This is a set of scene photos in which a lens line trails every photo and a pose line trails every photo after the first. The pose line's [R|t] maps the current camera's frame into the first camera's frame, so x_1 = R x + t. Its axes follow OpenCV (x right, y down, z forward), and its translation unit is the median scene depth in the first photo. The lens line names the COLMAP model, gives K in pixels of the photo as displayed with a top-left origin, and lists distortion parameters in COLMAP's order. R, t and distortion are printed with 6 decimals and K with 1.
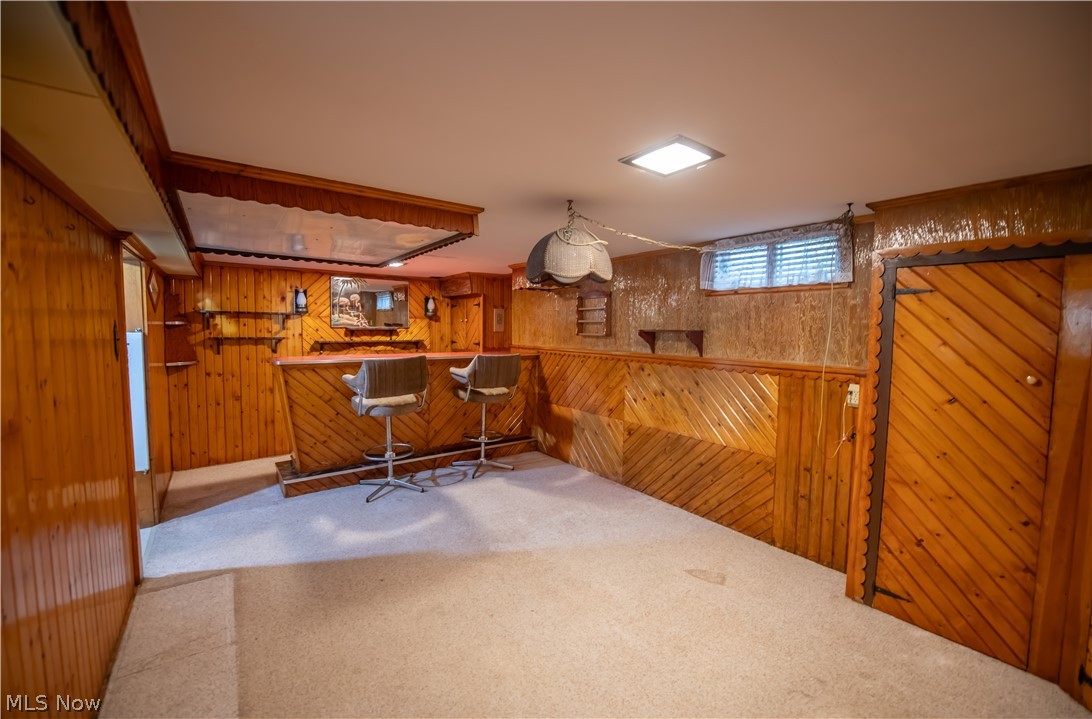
lens RADIAL K [[448.0, 0, 550.1], [0, 448.0, 359.1], [0, 0, 1]] dist [-0.014840, -0.000185]
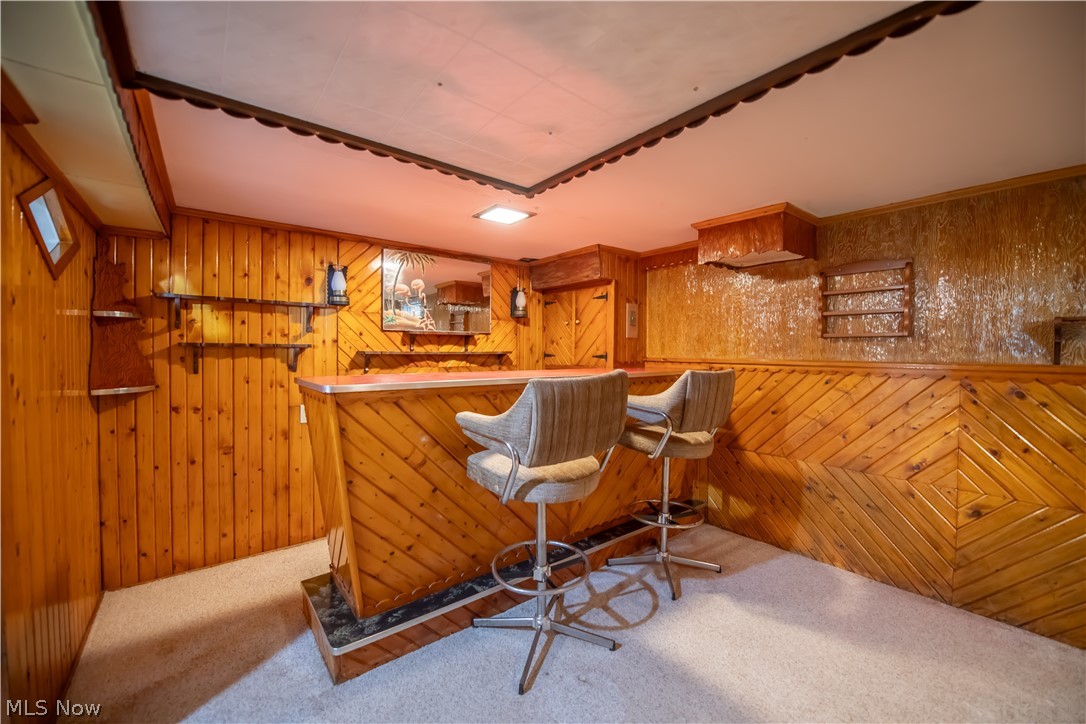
lens RADIAL K [[429.6, 0, 538.6], [0, 429.6, 361.6], [0, 0, 1]] dist [-0.015981, -0.001498]
pose [[0.999513, -0.005470, 0.030729, -0.318367], [0.006850, 0.998964, -0.044988, 0.001618], [-0.030451, 0.045176, 0.998515, 0.435178]]
